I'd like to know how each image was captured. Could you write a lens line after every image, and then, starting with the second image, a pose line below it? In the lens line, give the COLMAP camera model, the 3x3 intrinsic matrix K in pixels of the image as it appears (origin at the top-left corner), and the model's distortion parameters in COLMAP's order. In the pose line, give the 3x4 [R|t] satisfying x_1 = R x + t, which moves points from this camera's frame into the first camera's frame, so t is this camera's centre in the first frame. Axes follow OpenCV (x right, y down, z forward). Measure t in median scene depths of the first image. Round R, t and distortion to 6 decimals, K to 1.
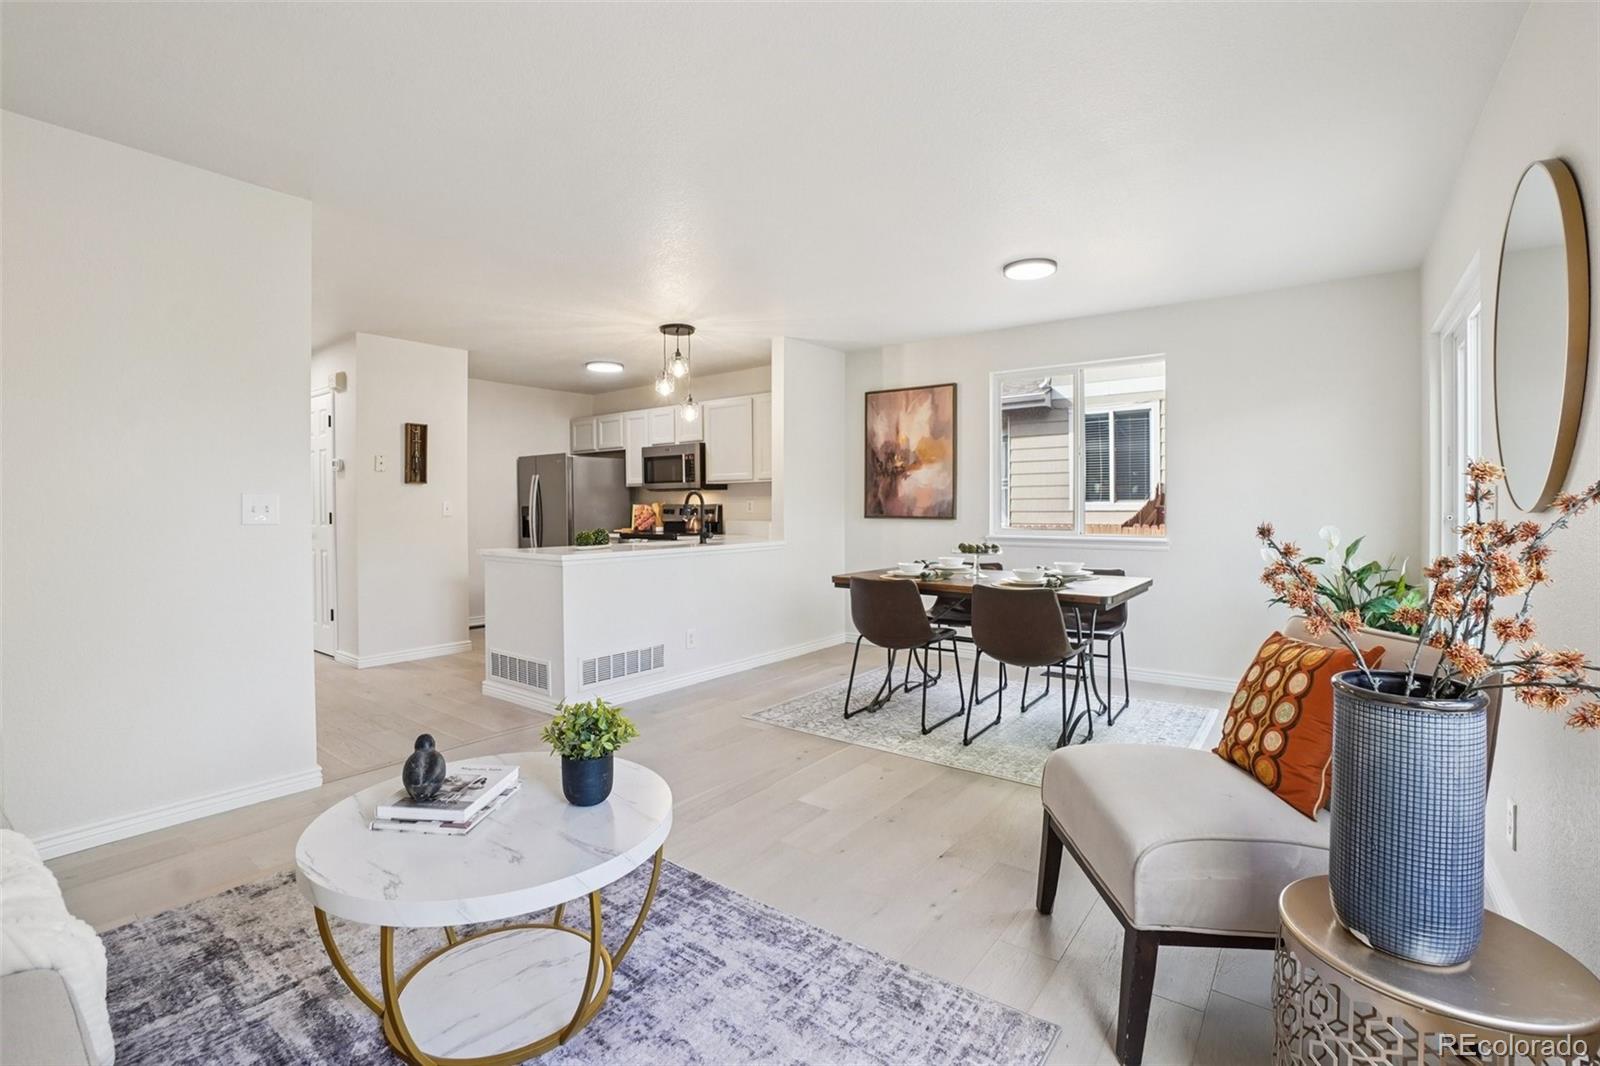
lens RADIAL K [[715.9, 0, 796.2], [0, 715.9, 508.7], [0, 0, 1]] dist [-0.059194, 0.018924]
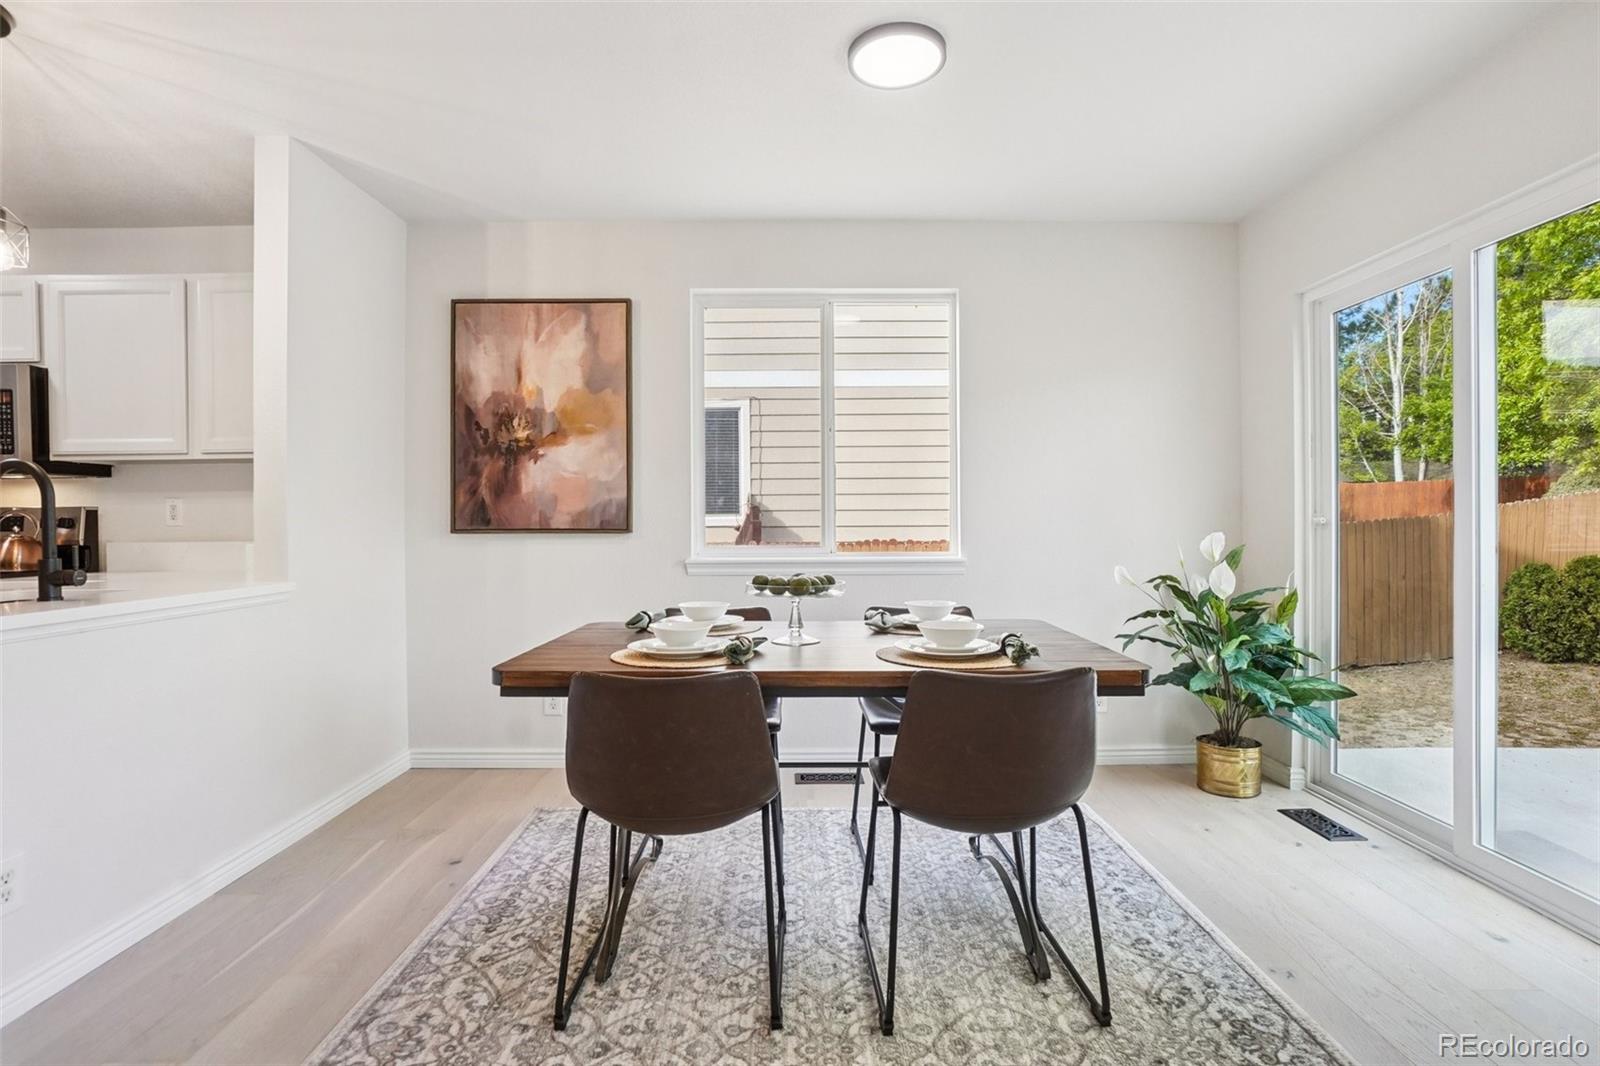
lens RADIAL K [[789.0, 0, 800.0], [0, 789.0, 533.0], [0, 0, 1]] dist [-0.052861, 0.024326]
pose [[0.789921, -0.006277, 0.613176, -0.058152], [0.003363, 0.999977, 0.005905, 0.010859], [-0.613199, -0.002602, 0.789924, 0.386325]]
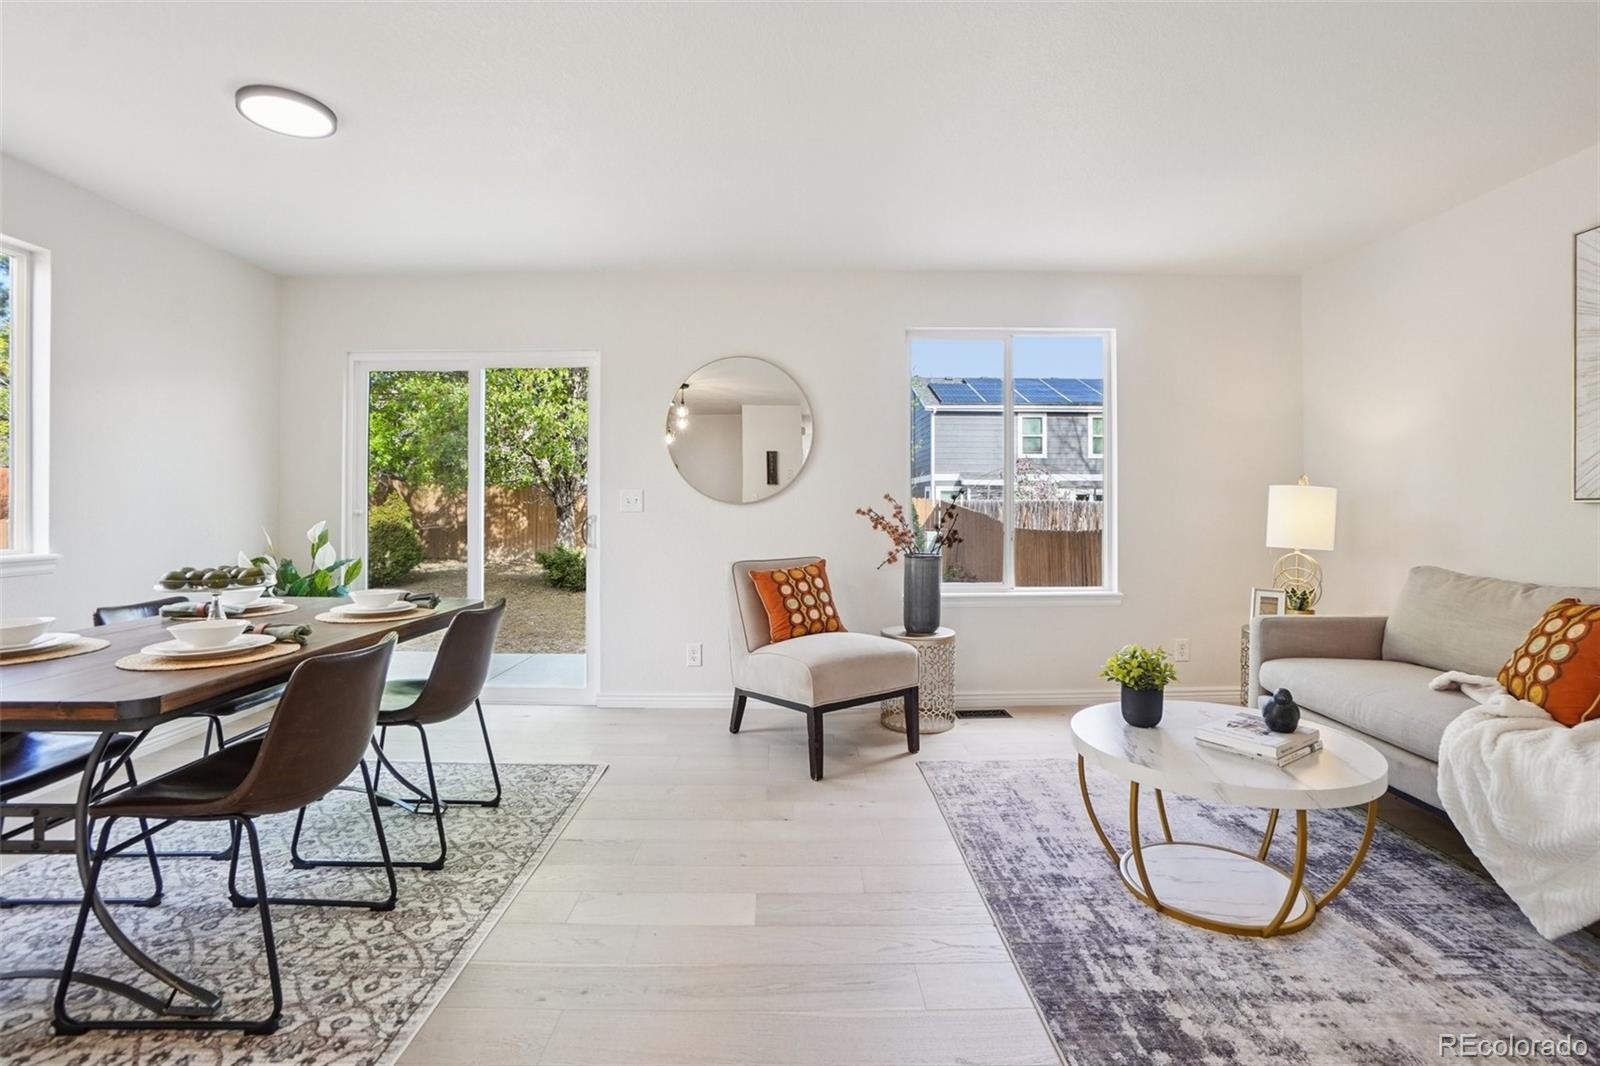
lens RADIAL K [[715.9, 0, 796.2], [0, 715.9, 508.7], [0, 0, 1]] dist [-0.059194, 0.018924]
pose [[-0.612872, 0.002308, 0.790179, -0.270545], [0.003342, 0.999994, -0.000329, 0.005737], [-0.790175, 0.002439, -0.612876, 0.669923]]
